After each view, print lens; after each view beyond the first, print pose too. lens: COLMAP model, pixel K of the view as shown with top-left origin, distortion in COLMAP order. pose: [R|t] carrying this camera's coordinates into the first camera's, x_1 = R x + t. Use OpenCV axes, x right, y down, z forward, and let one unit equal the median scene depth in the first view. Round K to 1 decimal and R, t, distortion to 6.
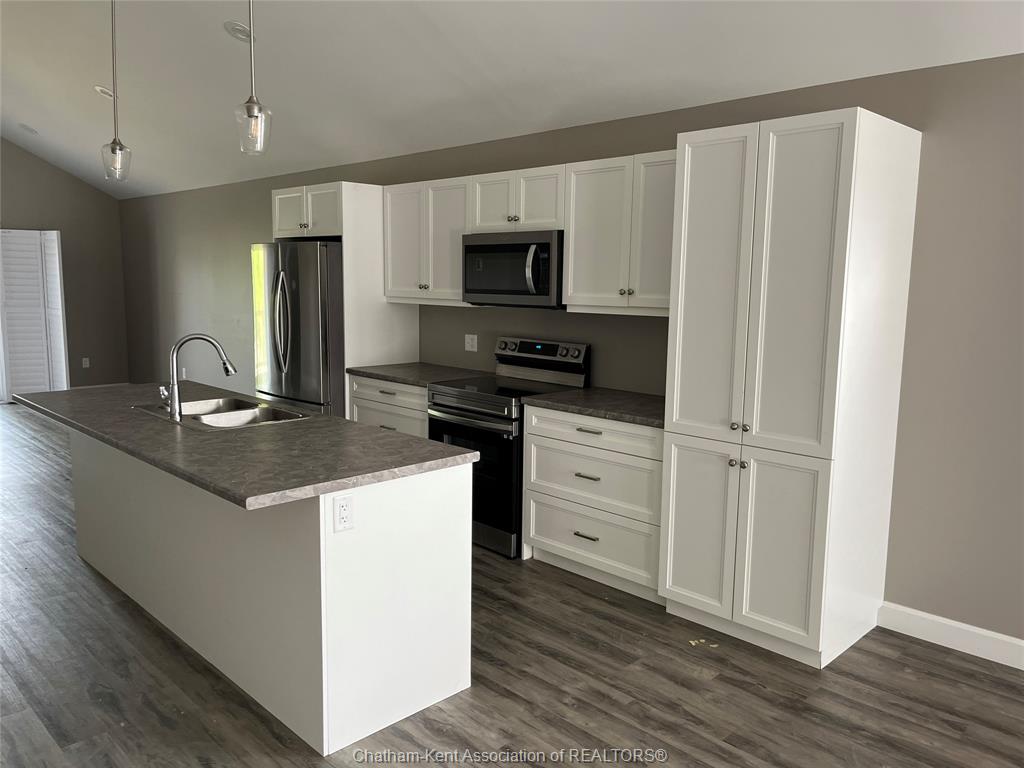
lens RADIAL K [[767.6, 0, 509.3], [0, 767.6, 379.7], [0, 0, 1]] dist [0.009619, 0.002241]
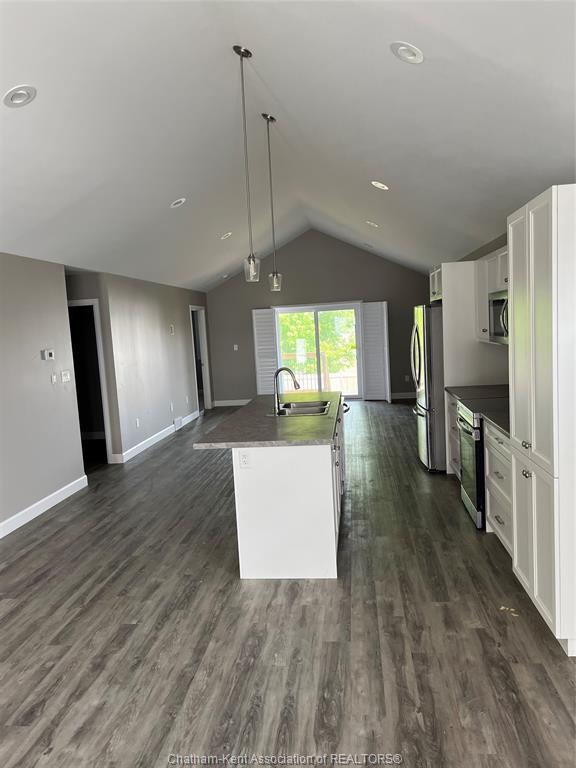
lens RADIAL K [[575.7, 0, 285.2], [0, 575.7, 386.7], [0, 0, 1]] dist [0.009619, 0.002241]
pose [[0.628158, 0.031545, -0.777446, 0.848548], [-0.036585, 0.999270, 0.010985, -0.031285], [0.777225, 0.021543, 0.628853, 0.107393]]
